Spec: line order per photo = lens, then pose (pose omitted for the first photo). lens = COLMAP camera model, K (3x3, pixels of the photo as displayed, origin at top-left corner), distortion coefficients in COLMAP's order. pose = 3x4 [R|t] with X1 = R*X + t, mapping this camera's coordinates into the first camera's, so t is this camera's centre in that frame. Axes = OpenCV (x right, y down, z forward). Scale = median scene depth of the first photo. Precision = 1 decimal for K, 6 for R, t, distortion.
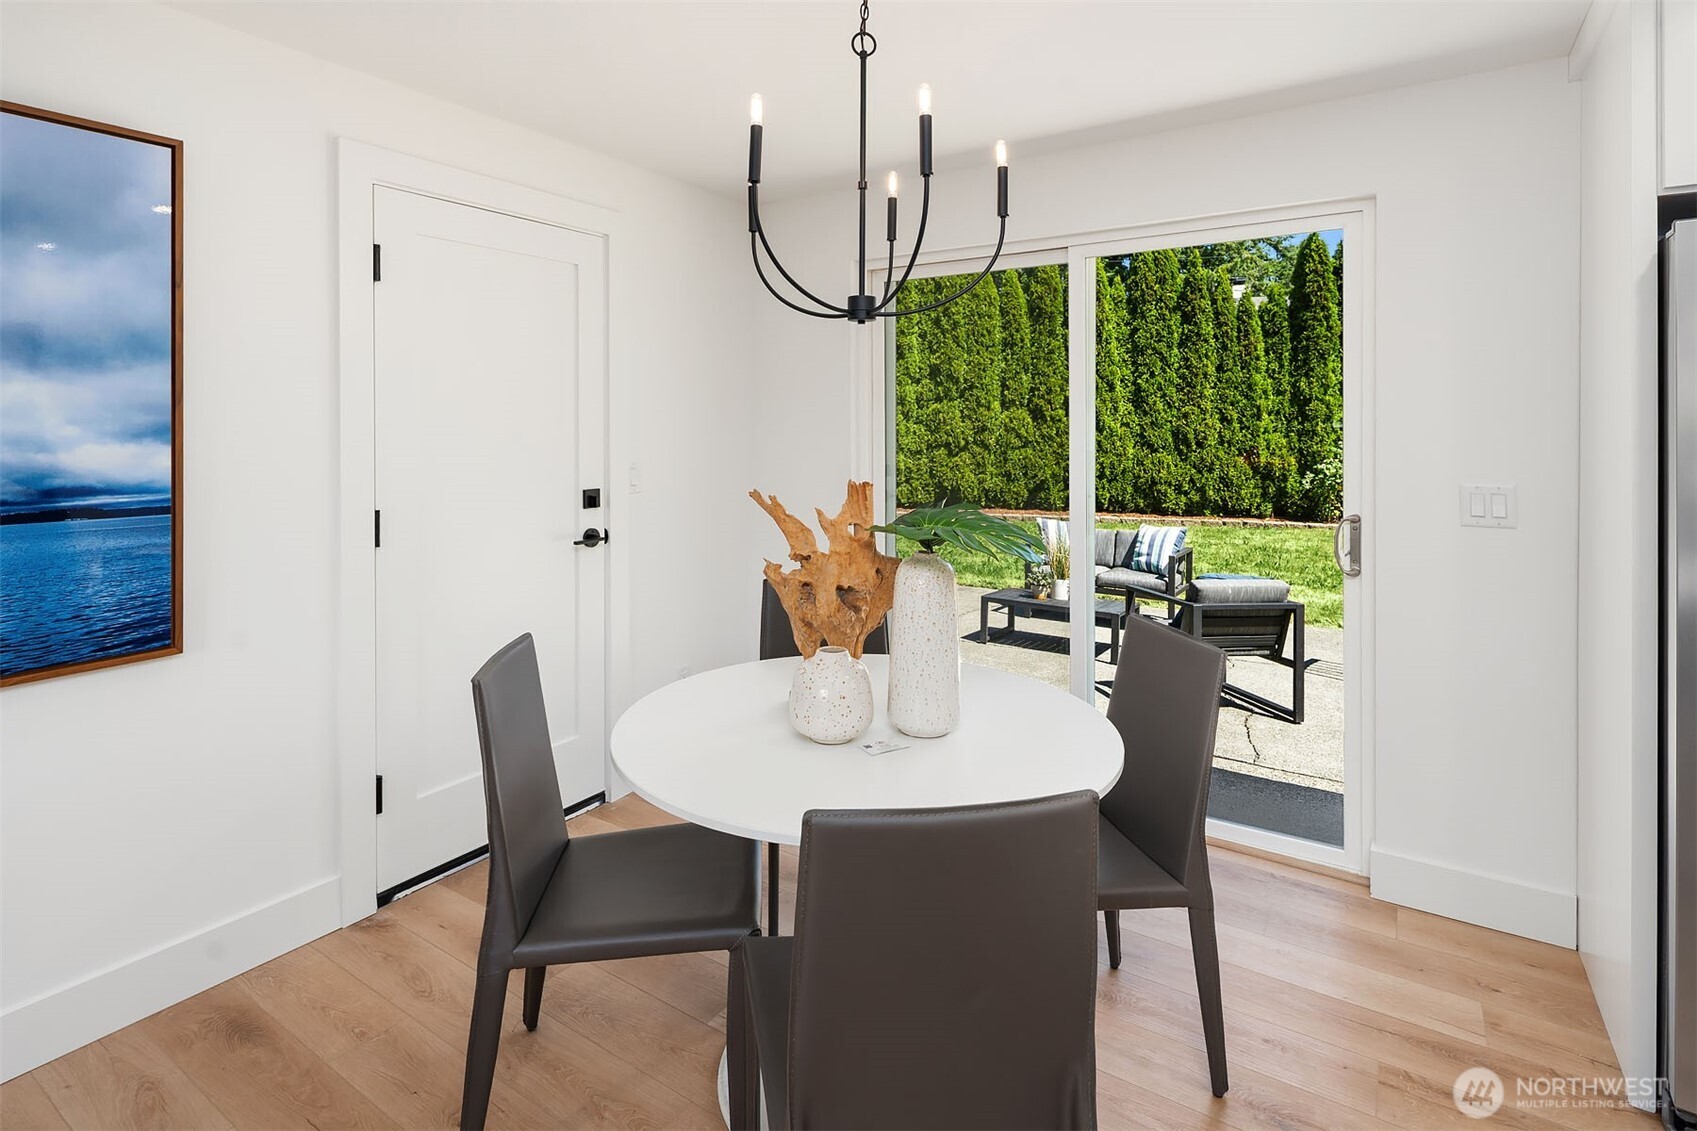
lens RADIAL K [[864.8, 0, 834.2], [0, 864.8, 426.8], [0, 0, 1]] dist [0.003663, -0.002527]
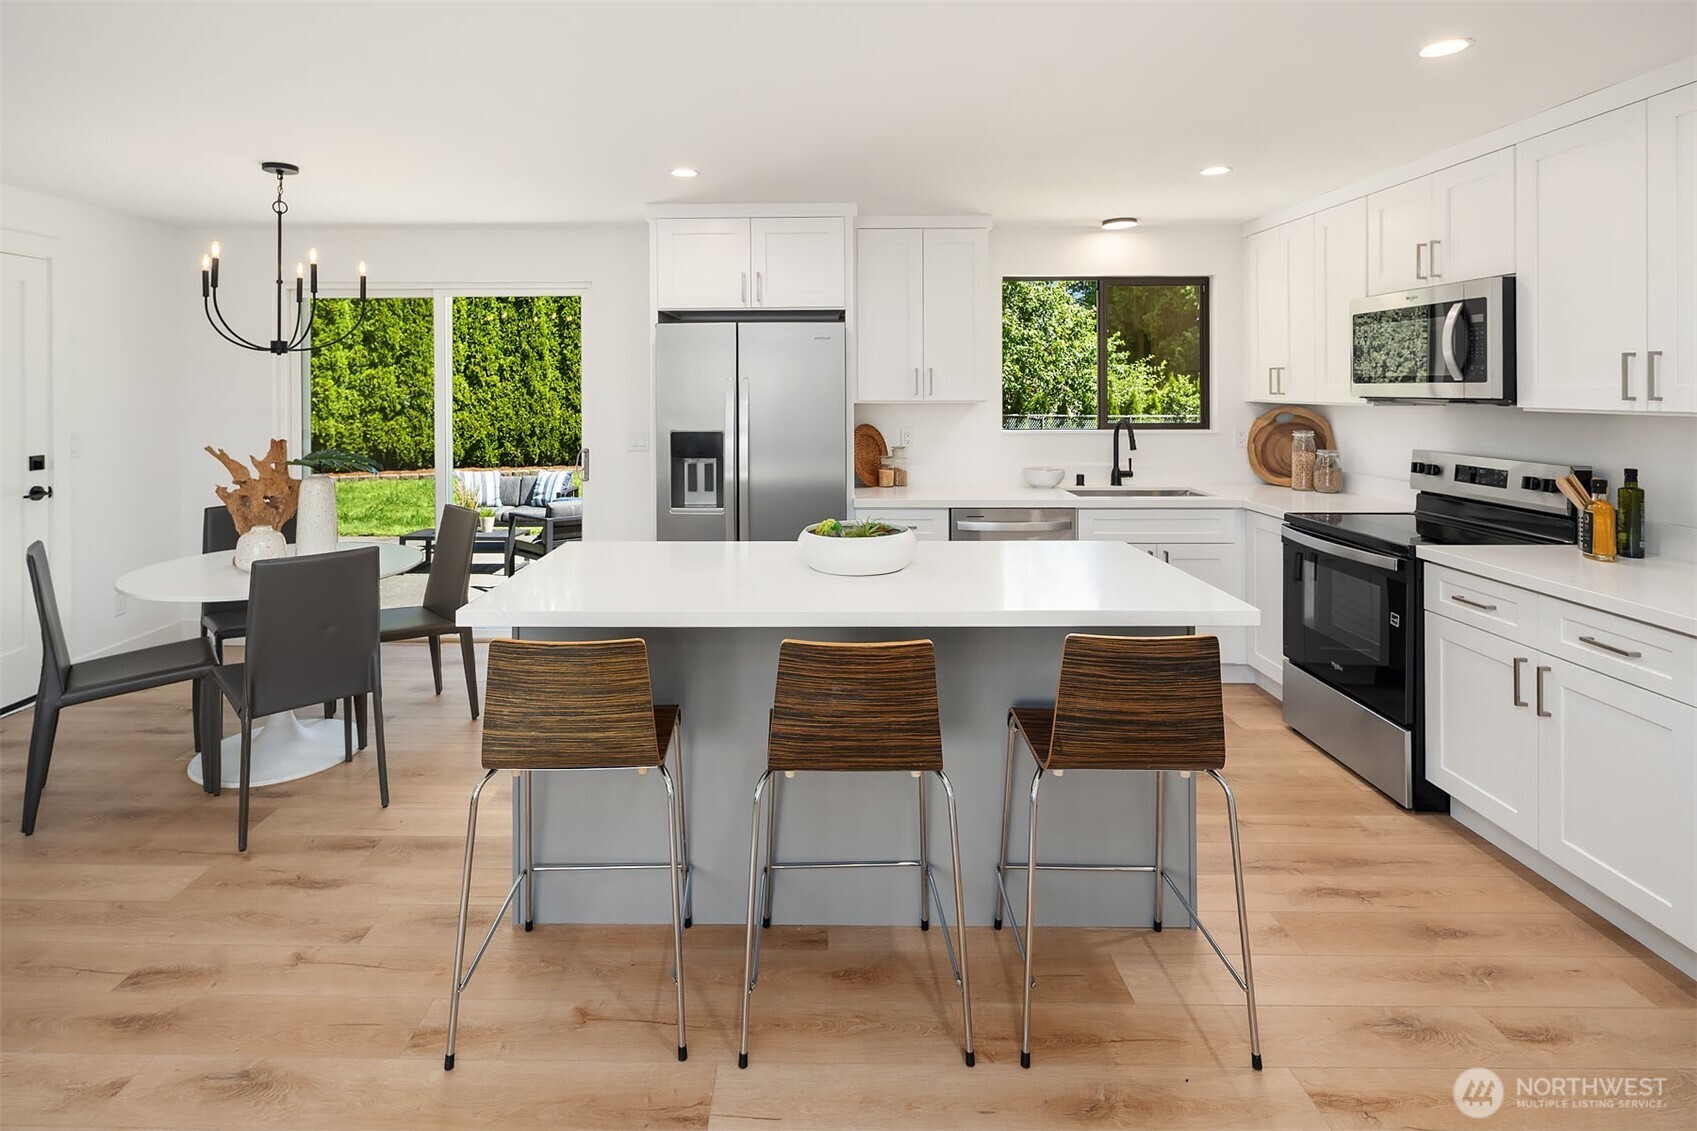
lens RADIAL K [[864.8, 0, 810.5], [0, 864.8, 385.9], [0, 0, 1]] dist [0.003663, -0.002527]
pose [[0.838795, -0.002744, 0.544441, -0.003051], [0.003014, 0.999995, 0.000397, -0.006227], [-0.544439, 0.001308, 0.838799, -0.151249]]
